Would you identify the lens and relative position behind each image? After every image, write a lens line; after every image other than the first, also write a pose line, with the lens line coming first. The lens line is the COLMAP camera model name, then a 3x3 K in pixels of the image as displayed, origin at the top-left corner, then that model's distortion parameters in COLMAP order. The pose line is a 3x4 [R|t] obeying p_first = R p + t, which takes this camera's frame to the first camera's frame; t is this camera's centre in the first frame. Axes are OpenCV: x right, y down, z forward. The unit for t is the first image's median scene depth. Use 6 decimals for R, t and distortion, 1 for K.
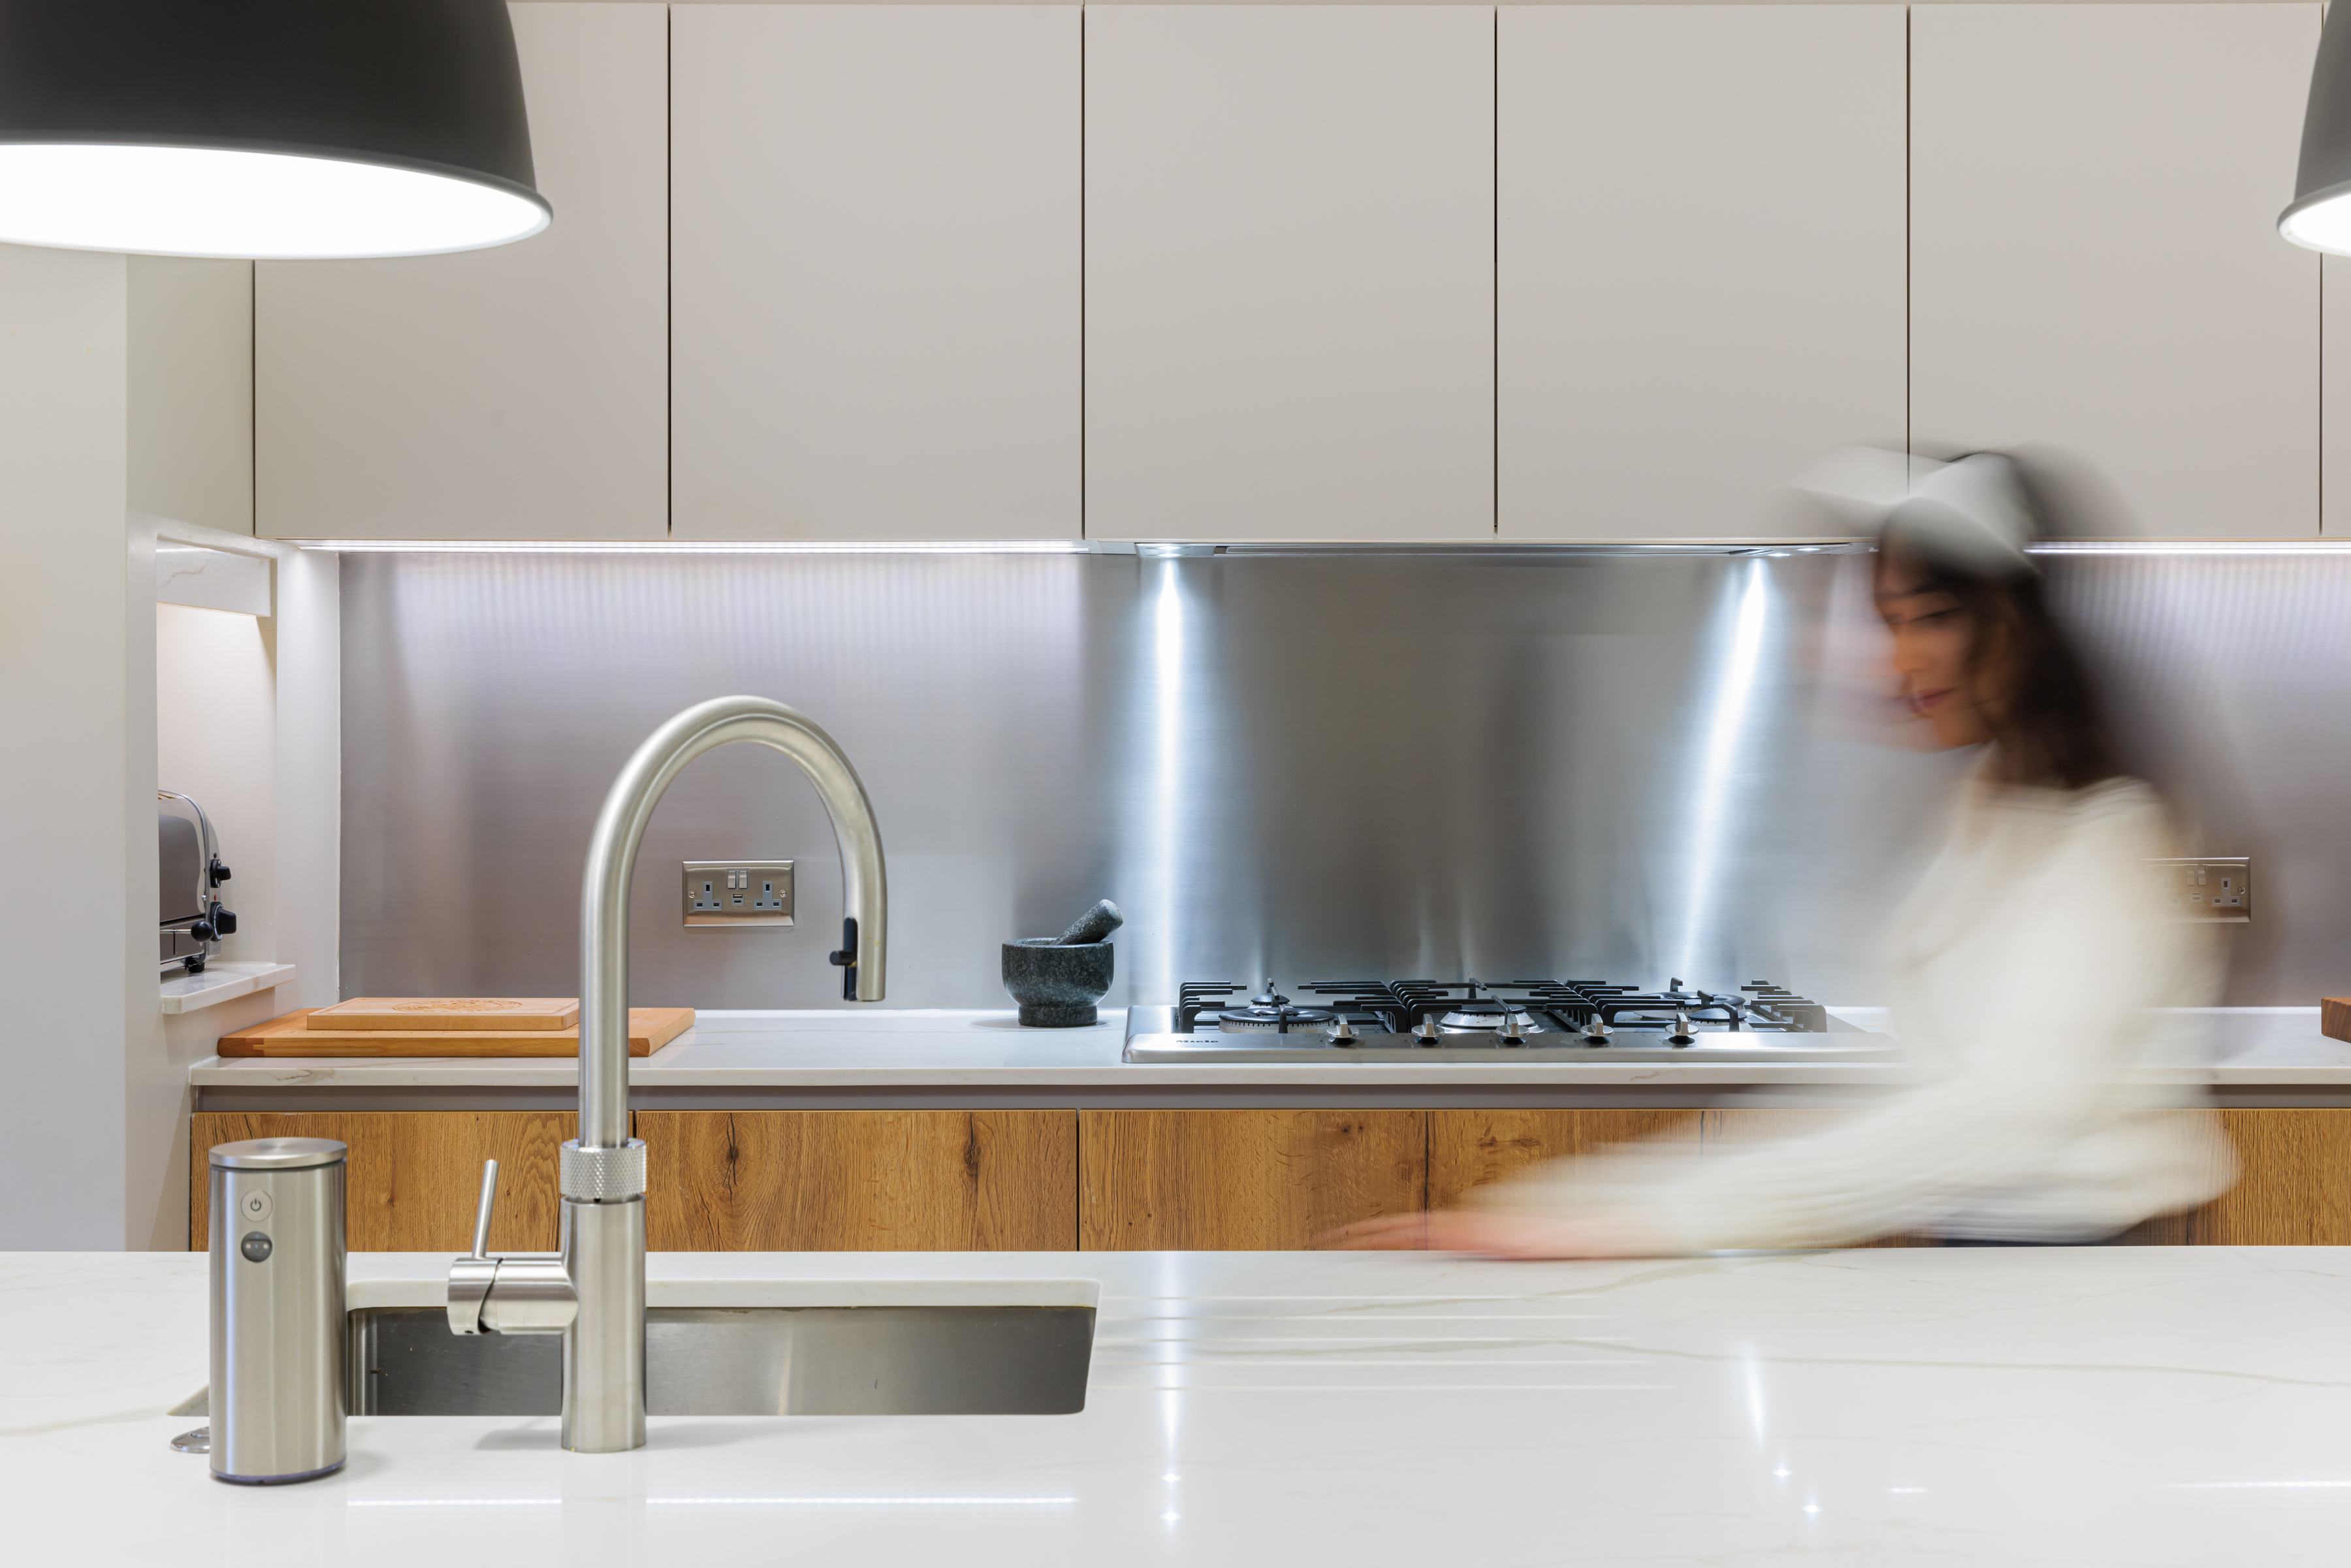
lens RADIAL K [[2845.3, 0, 1174.7], [0, 2845.3, 771.2], [0, 0, 1]] dist [0.017242, 0.000000]
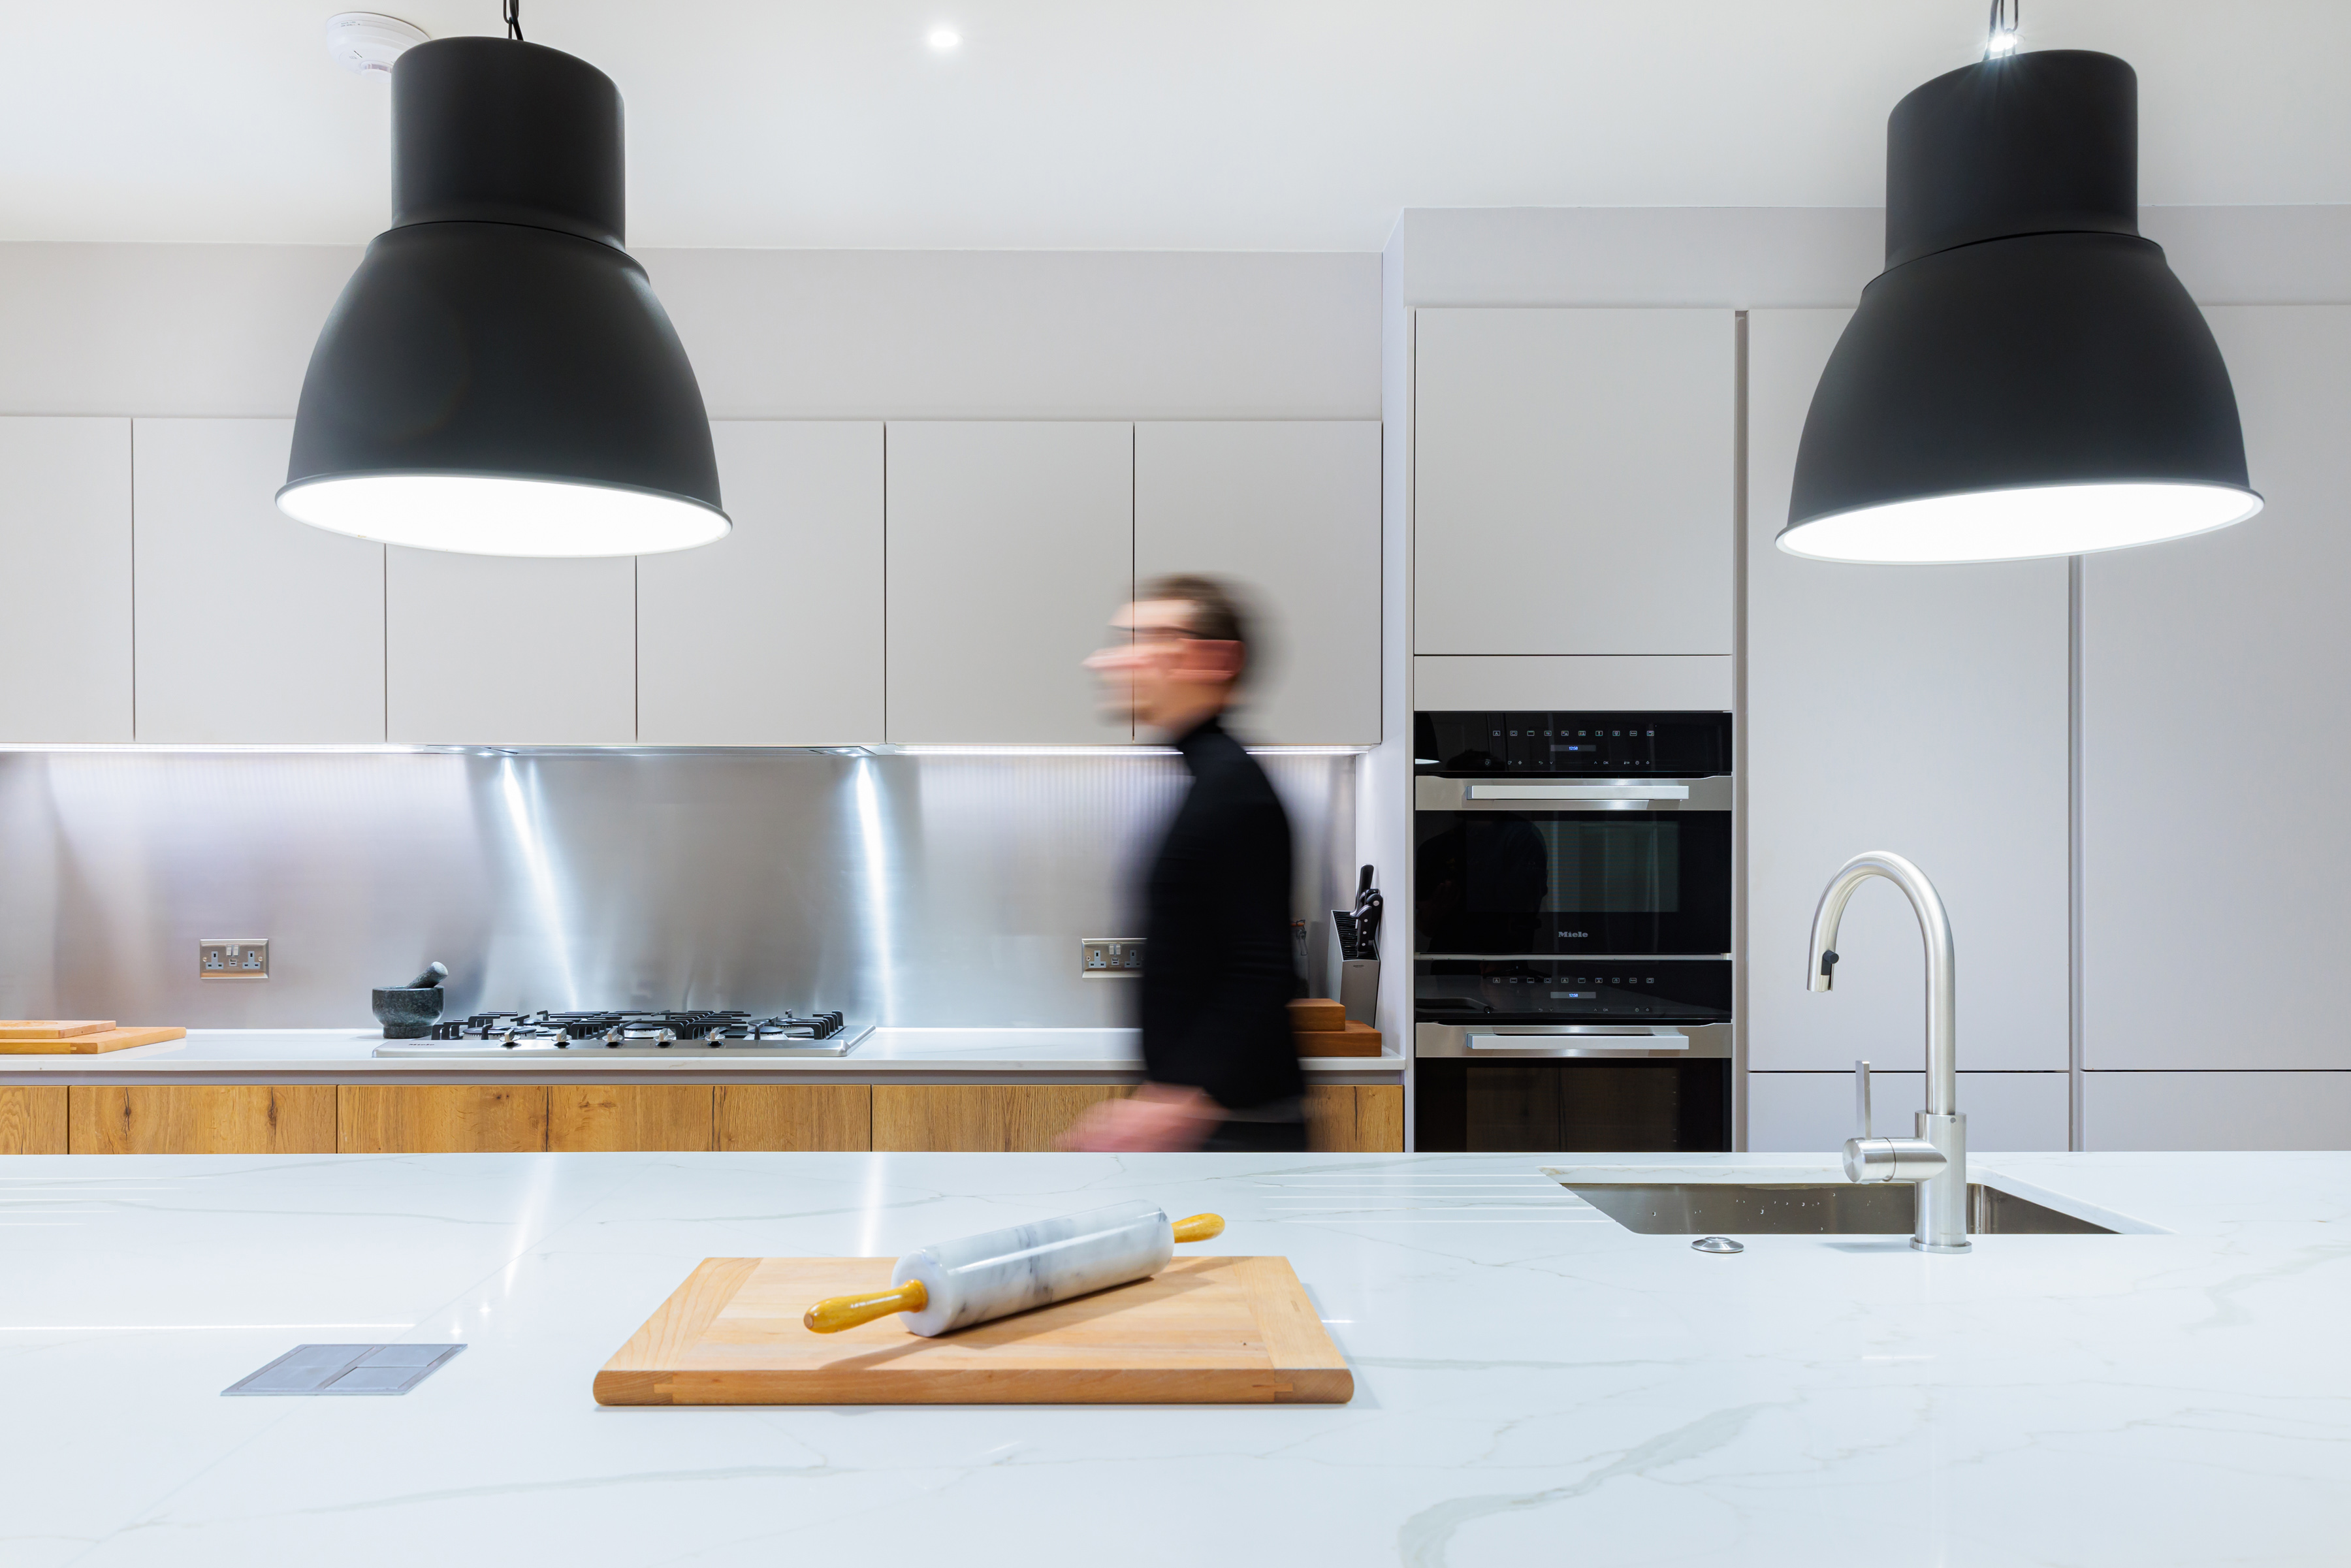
lens RADIAL K [[1926.5, 0, 1225.7], [0, 1926.5, 886.8], [0, 0, 1]] dist [0.008067, 0.010481]
pose [[0.999939, -0.000850, -0.011033, 0.498872], [0.000787, 0.999983, -0.005737, 0.009369], [0.011037, 0.005728, 0.999923, -0.127549]]
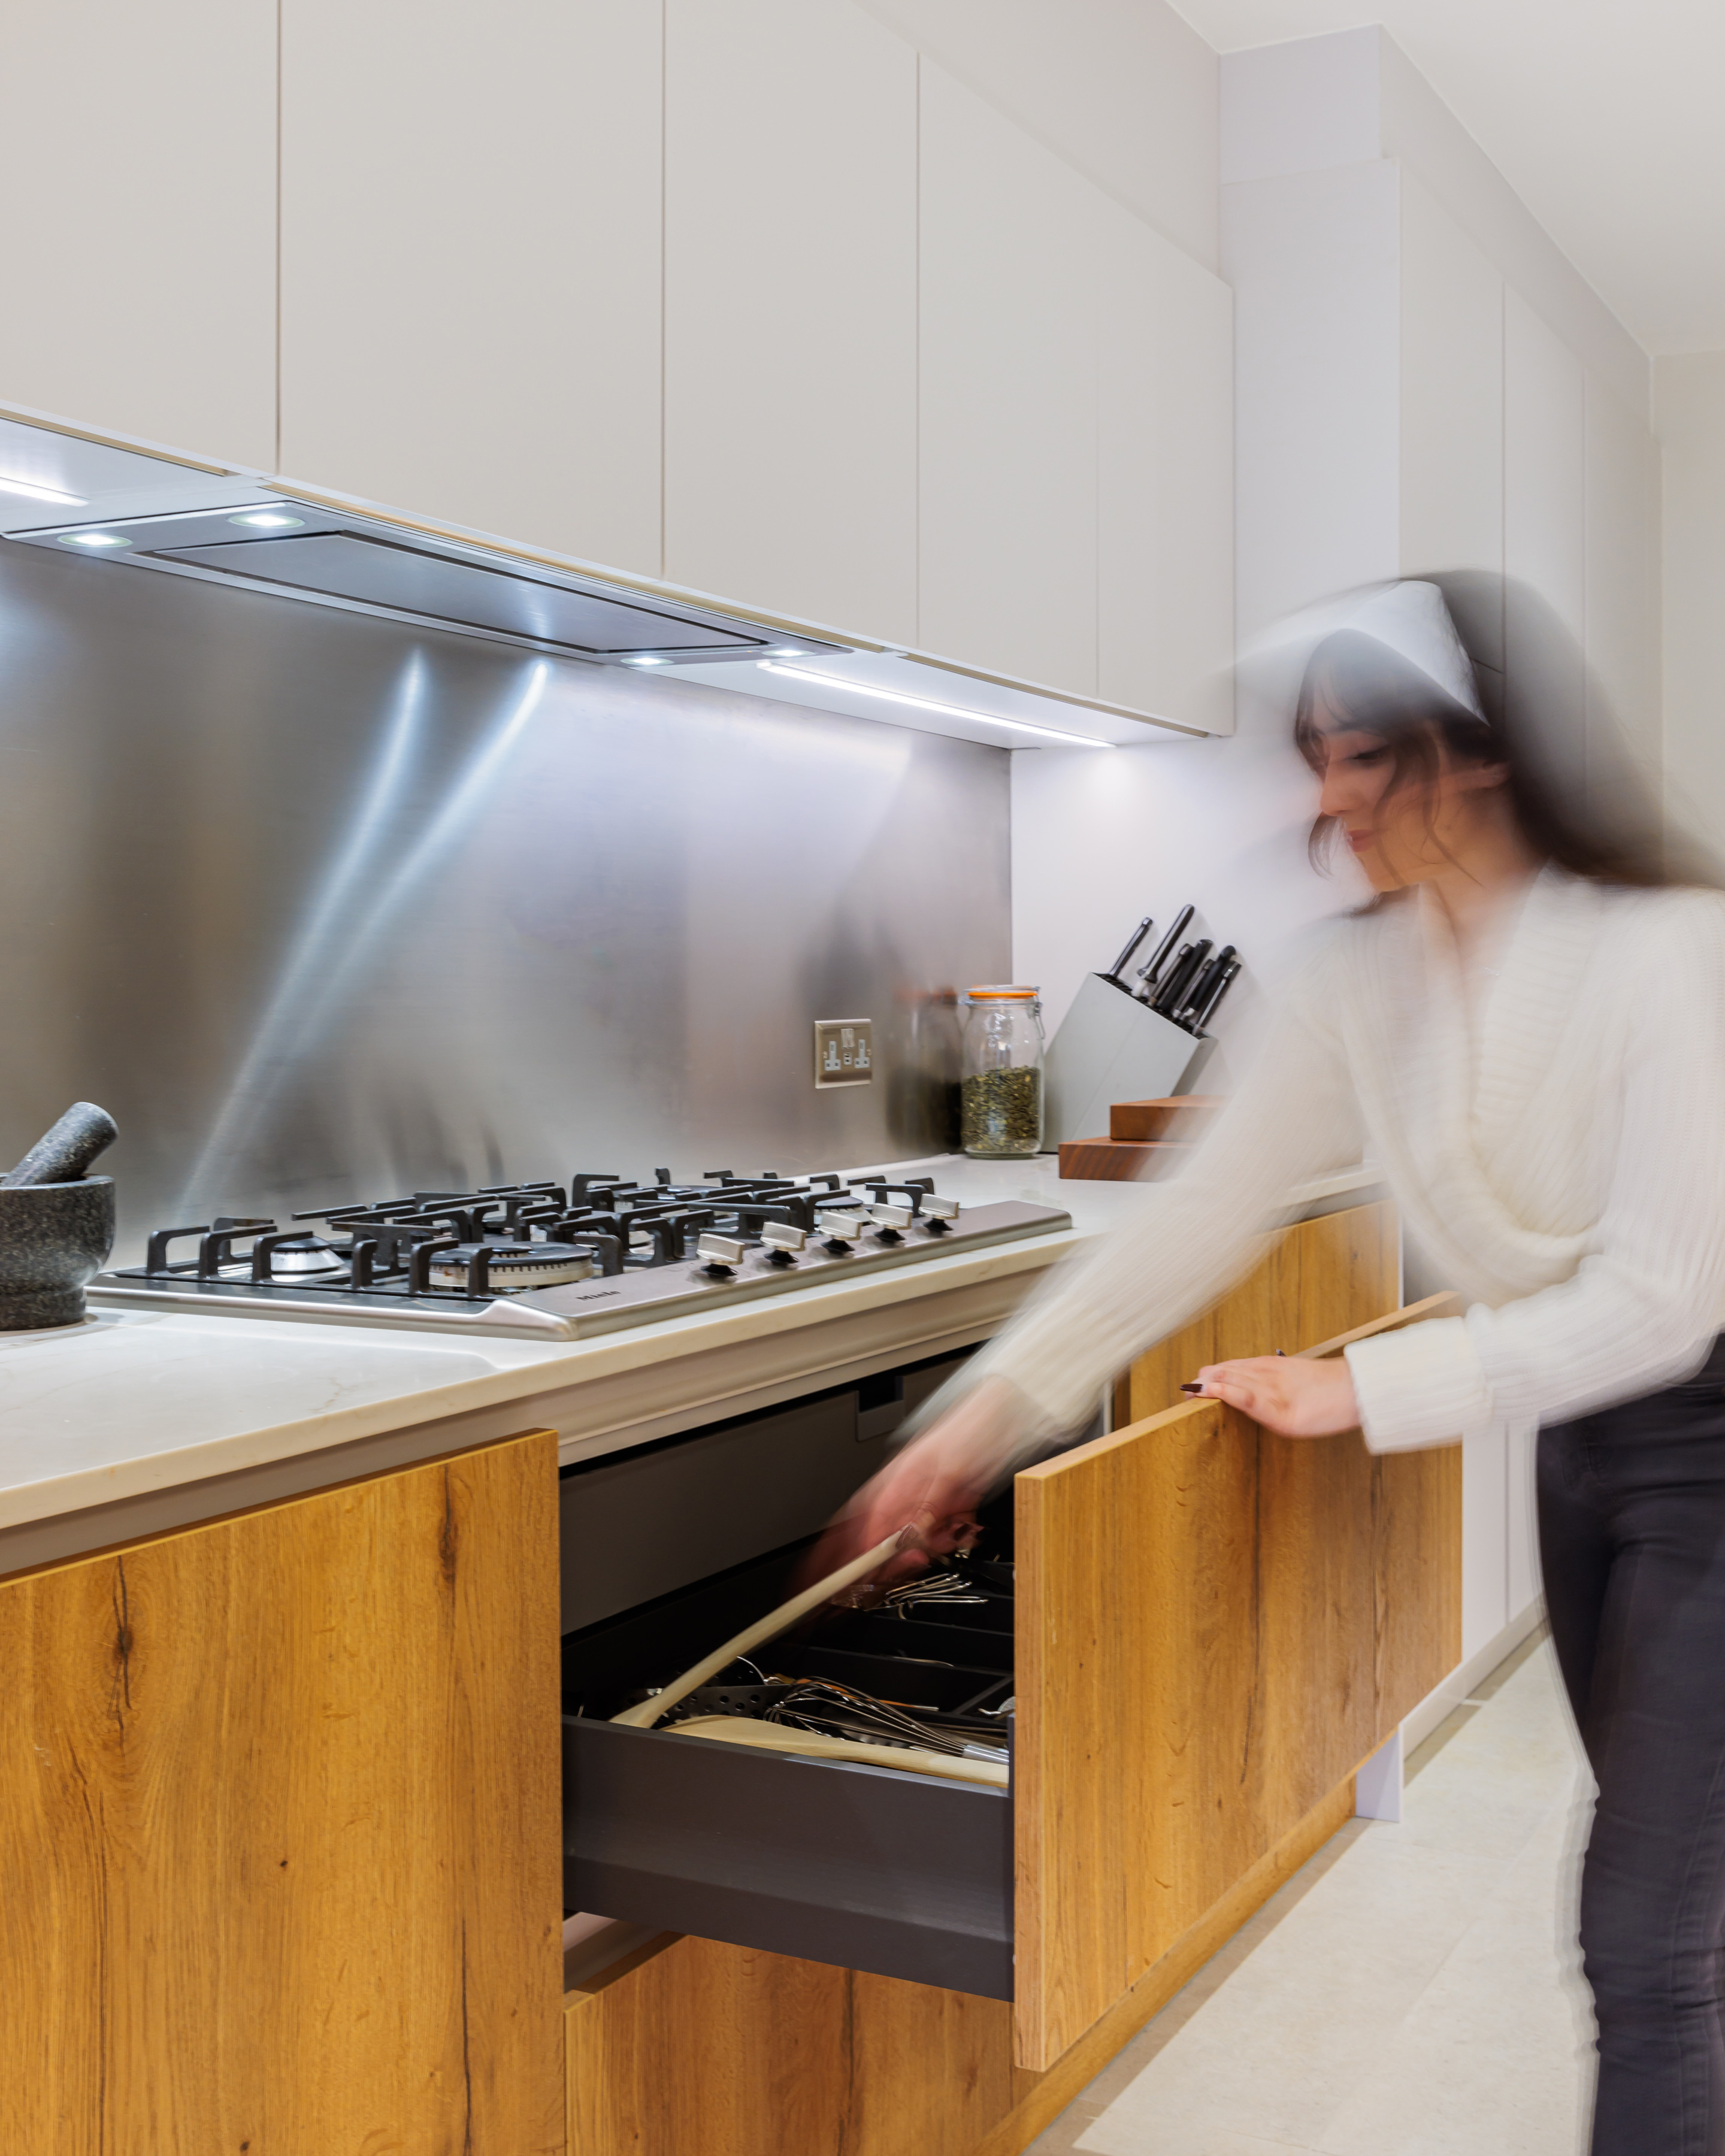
lens RADIAL K [[2354.2, 0, 834.0], [0, 2354.2, 1040.6], [0, 0, 1]] dist [0.011016, 0.000000]
pose [[0.503778, -0.020090, 0.863600, -0.425035], [0.022315, 0.999699, 0.010239, 0.034548], [-0.863545, 0.014113, 0.504074, 0.700696]]
